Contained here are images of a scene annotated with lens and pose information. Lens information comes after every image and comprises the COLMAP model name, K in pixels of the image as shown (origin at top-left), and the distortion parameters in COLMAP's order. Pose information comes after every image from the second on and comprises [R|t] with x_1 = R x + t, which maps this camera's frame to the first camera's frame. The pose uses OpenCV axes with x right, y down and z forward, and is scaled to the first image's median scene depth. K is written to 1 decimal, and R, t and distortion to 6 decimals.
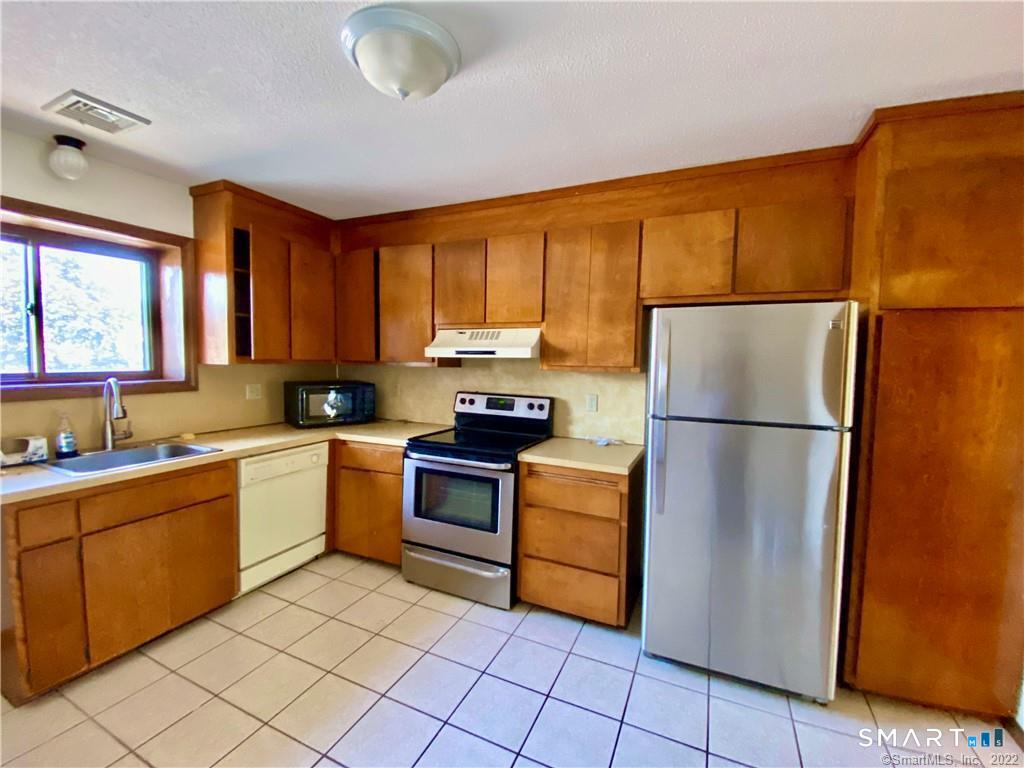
lens RADIAL K [[431.2, 0, 516.7], [0, 431.2, 384.8], [0, 0, 1]] dist [0.031986, -0.024053]
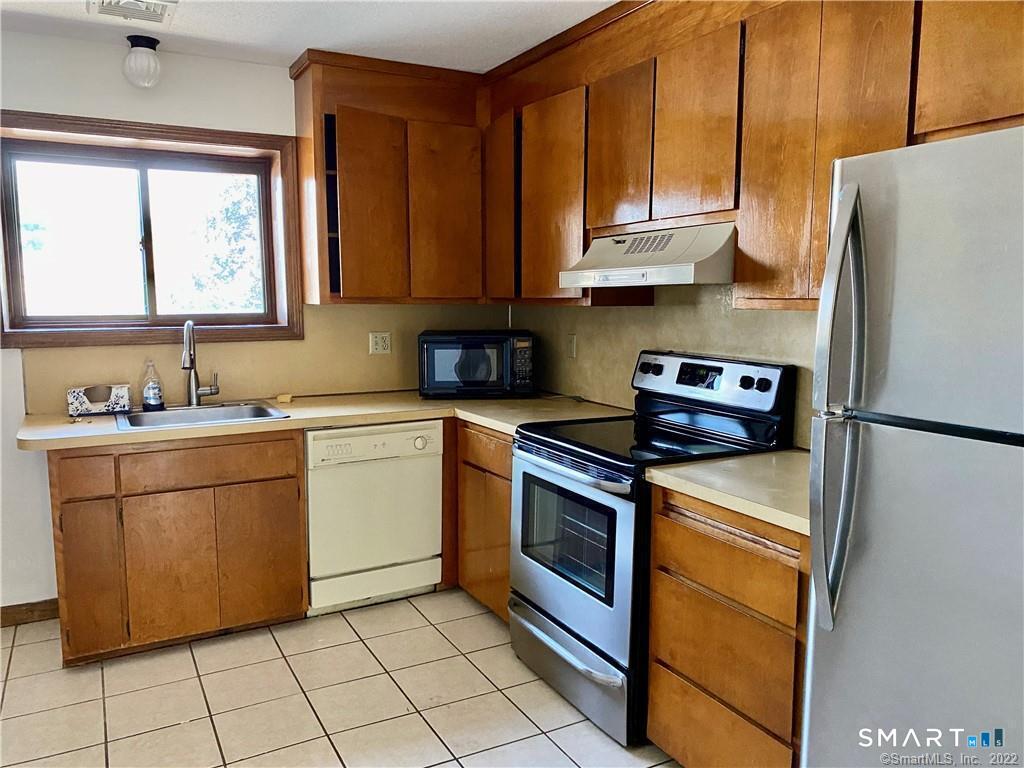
lens RADIAL K [[765.3, 0, 512.0], [0, 765.3, 384.0], [0, 0, 1]] dist [0.006692, 0.001864]
pose [[0.807968, 0.051339, -0.586986, 0.370881], [-0.019542, 0.997984, 0.060387, 0.004007], [0.588903, -0.037319, 0.807342, 0.138594]]
